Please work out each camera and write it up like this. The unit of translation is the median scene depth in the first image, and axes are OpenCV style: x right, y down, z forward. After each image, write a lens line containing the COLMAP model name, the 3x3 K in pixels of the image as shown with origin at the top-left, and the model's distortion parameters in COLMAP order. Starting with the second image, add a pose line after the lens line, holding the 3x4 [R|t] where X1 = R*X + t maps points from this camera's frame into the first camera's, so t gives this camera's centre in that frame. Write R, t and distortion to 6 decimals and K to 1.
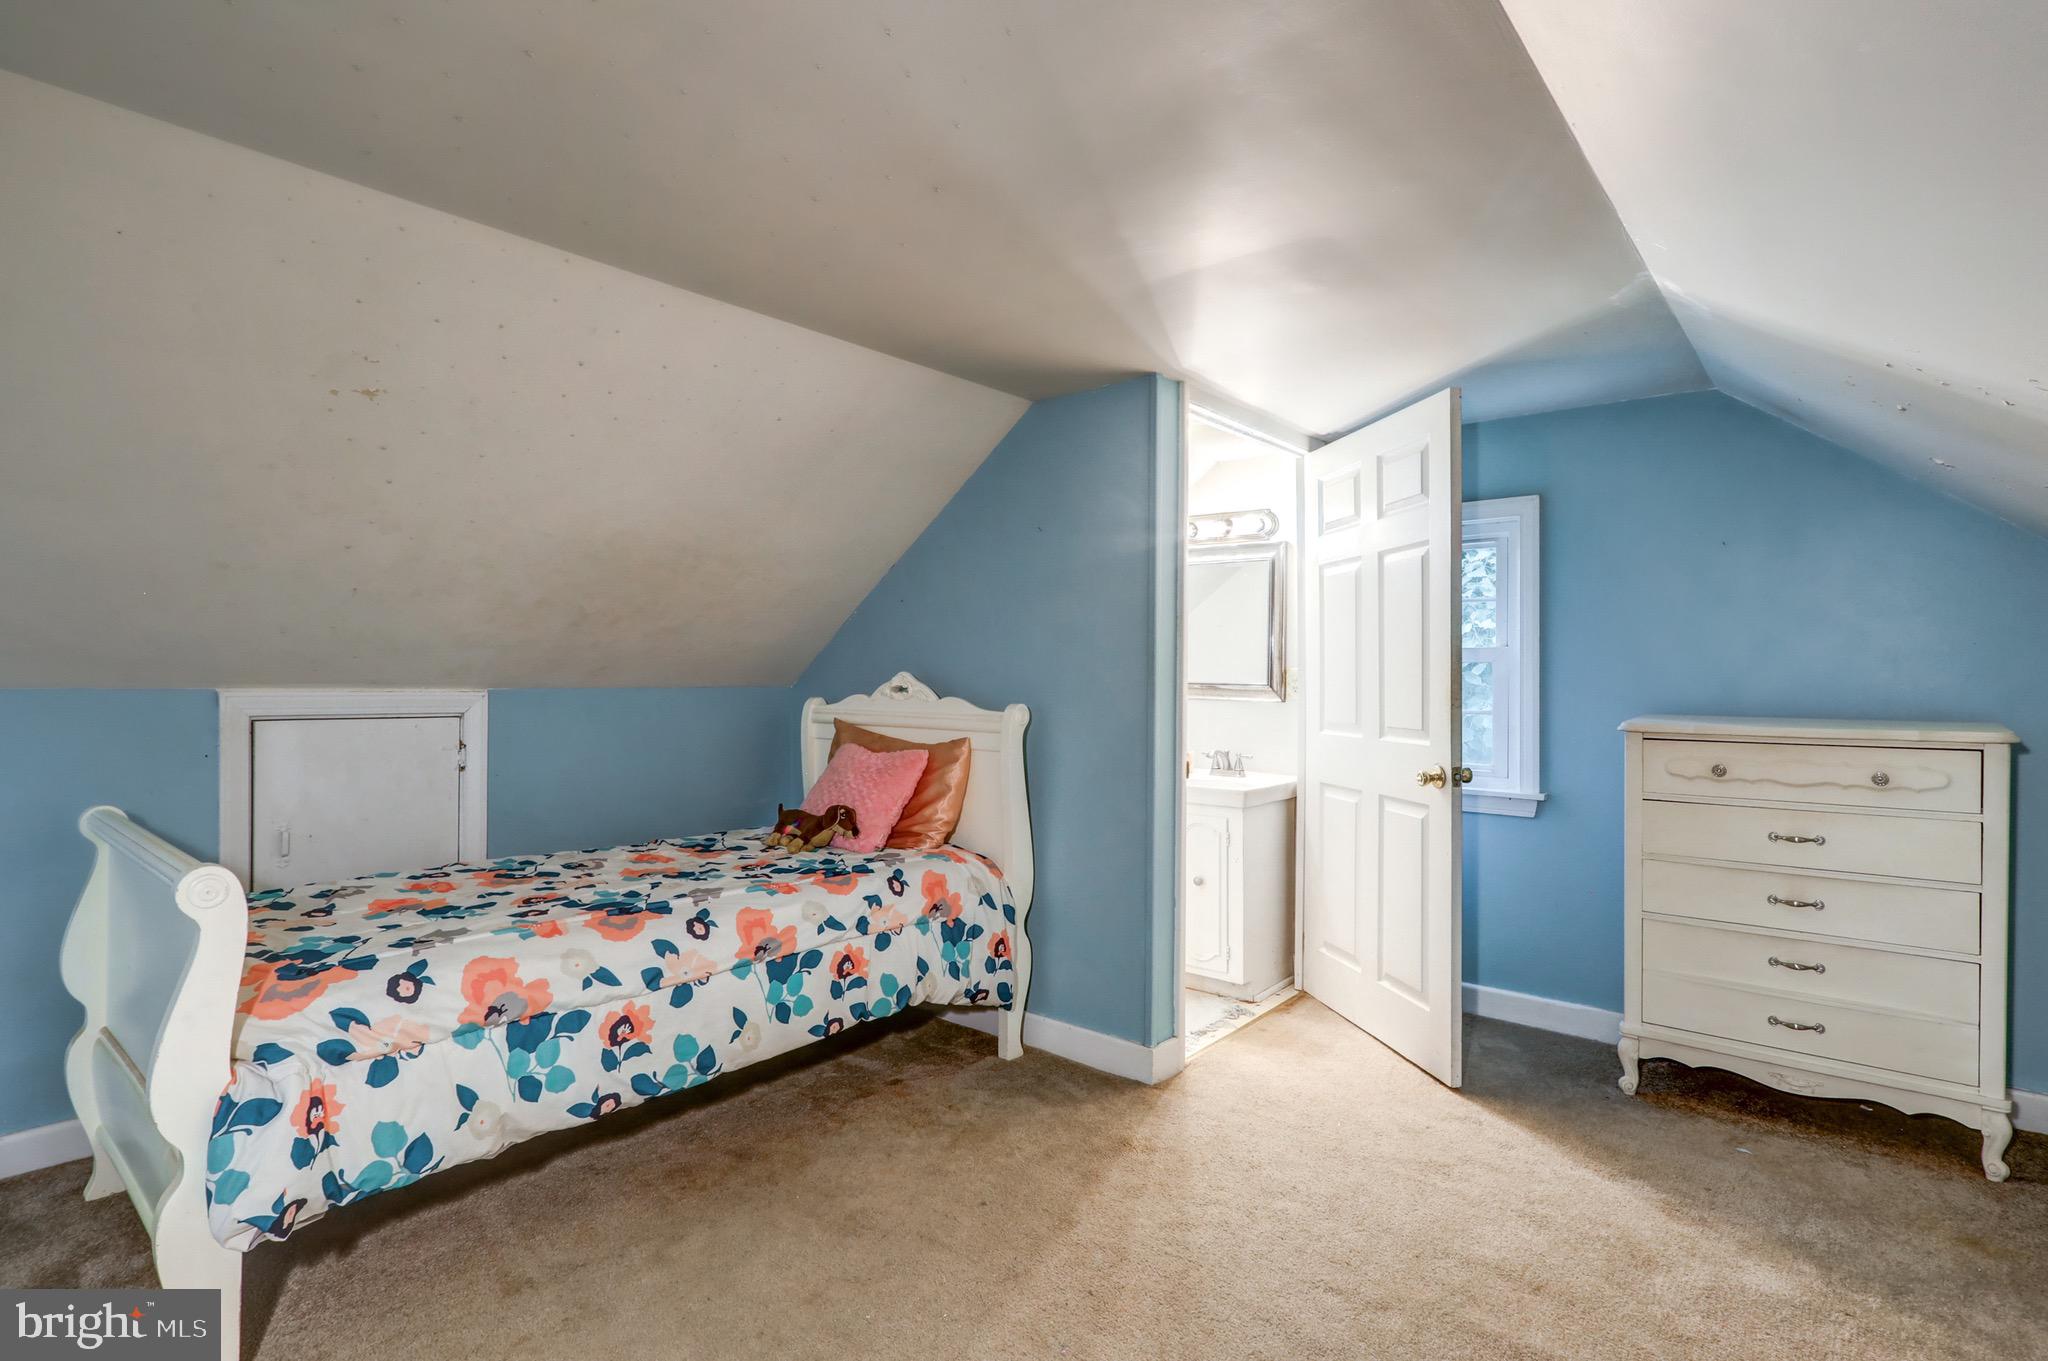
lens RADIAL K [[1004.0, 0, 1015.4], [0, 1004.0, 679.0], [0, 0, 1]] dist [-0.006052, 0.003496]
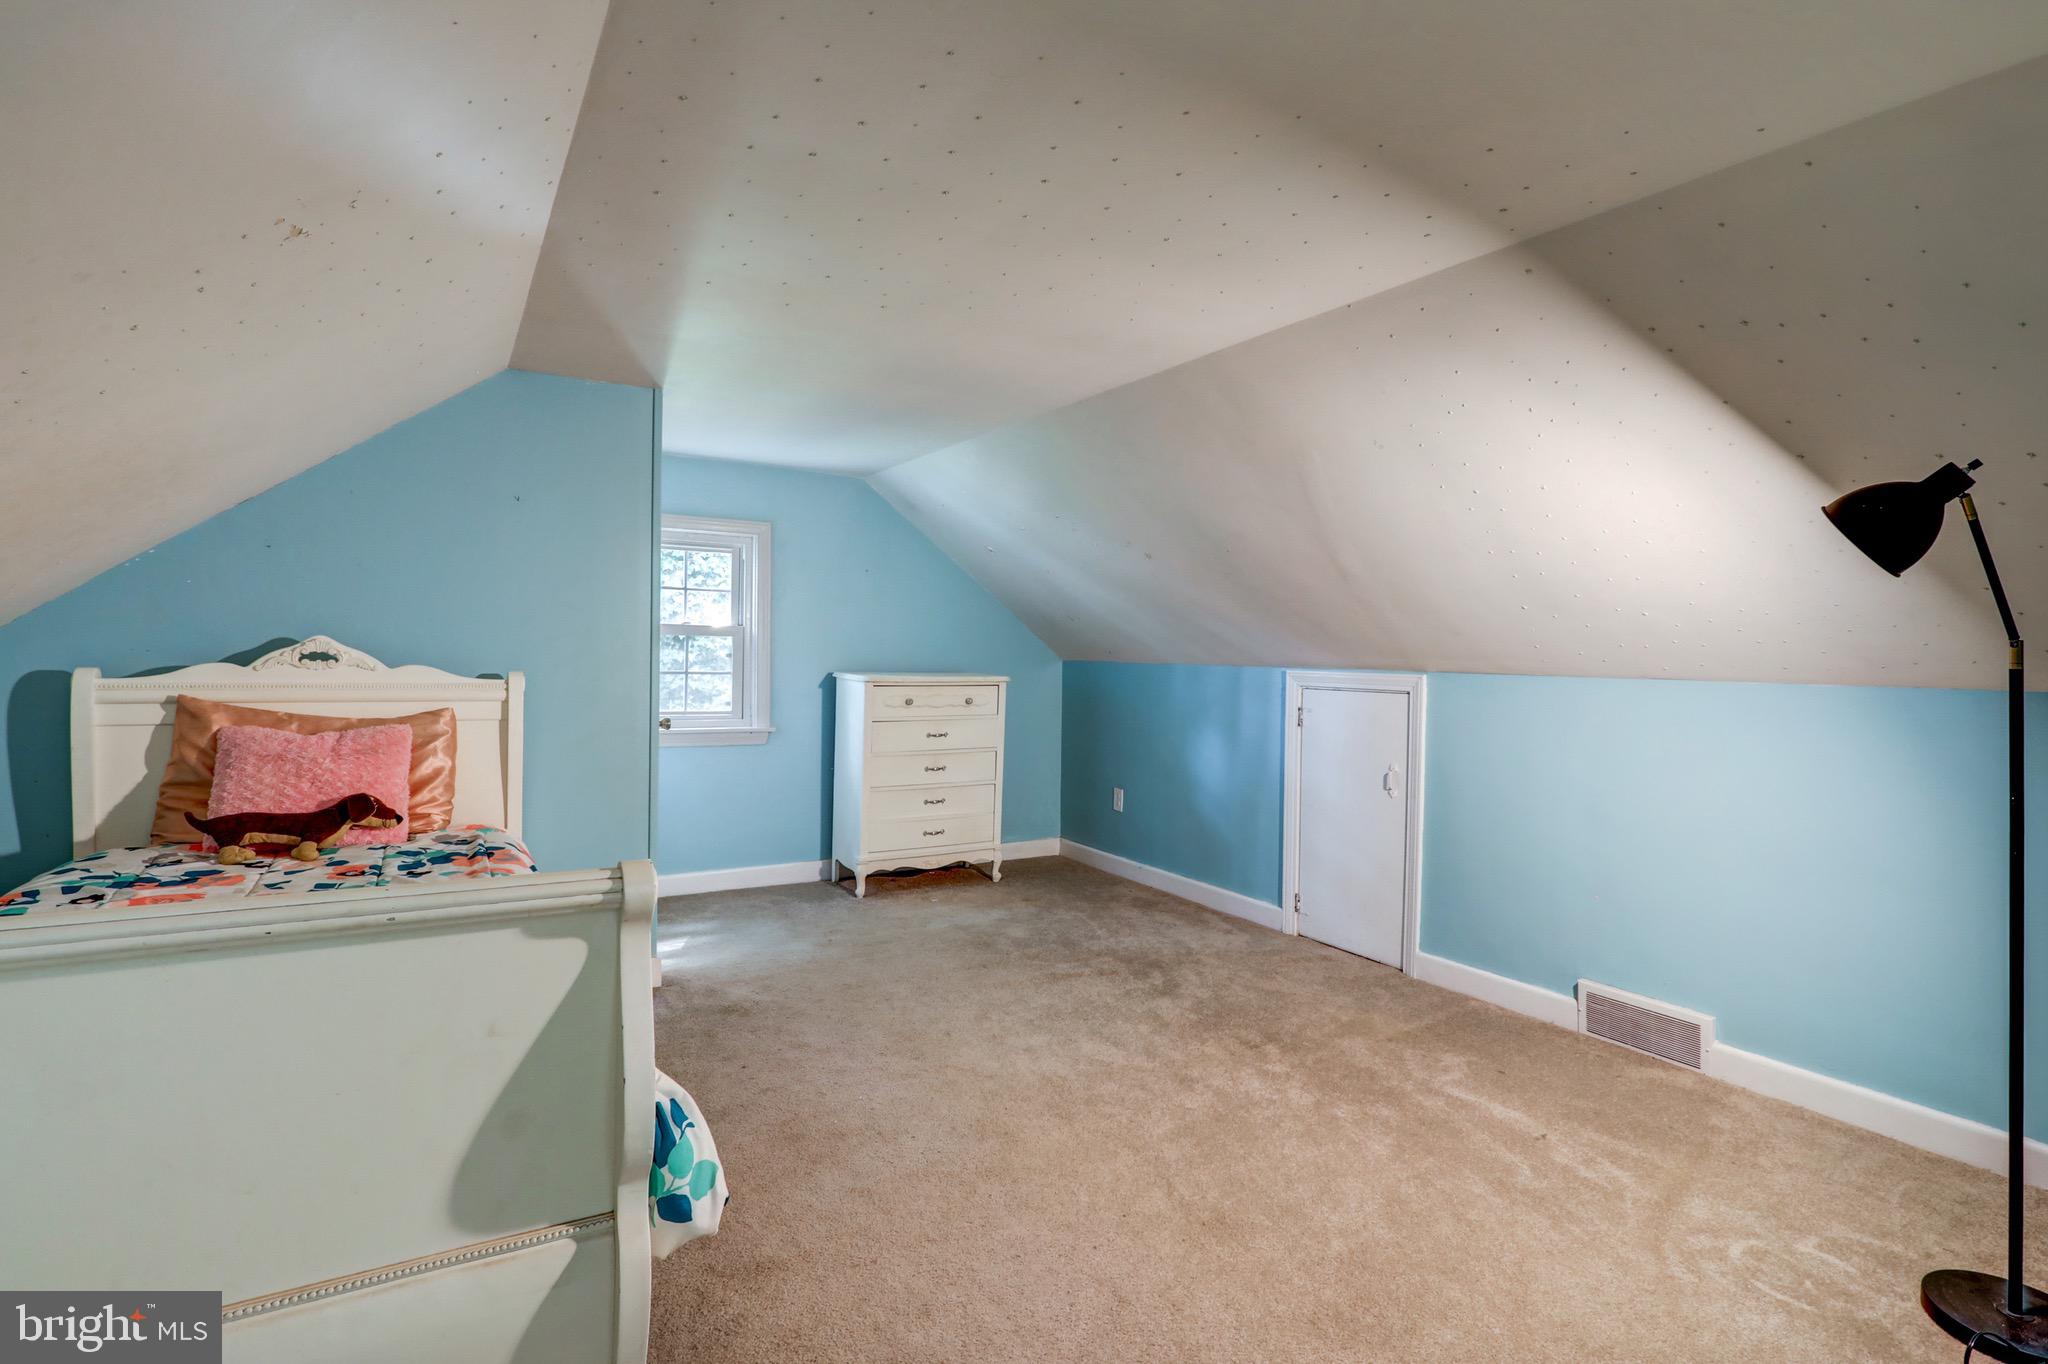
lens RADIAL K [[1004.0, 0, 1019.3], [0, 1004.0, 678.7], [0, 0, 1]] dist [-0.006052, 0.003496]
pose [[0.329973, -0.024332, 0.943677, -0.914759], [-0.015584, 0.999391, 0.031218, -0.008705], [-0.943862, -0.025007, 0.329393, 0.215680]]
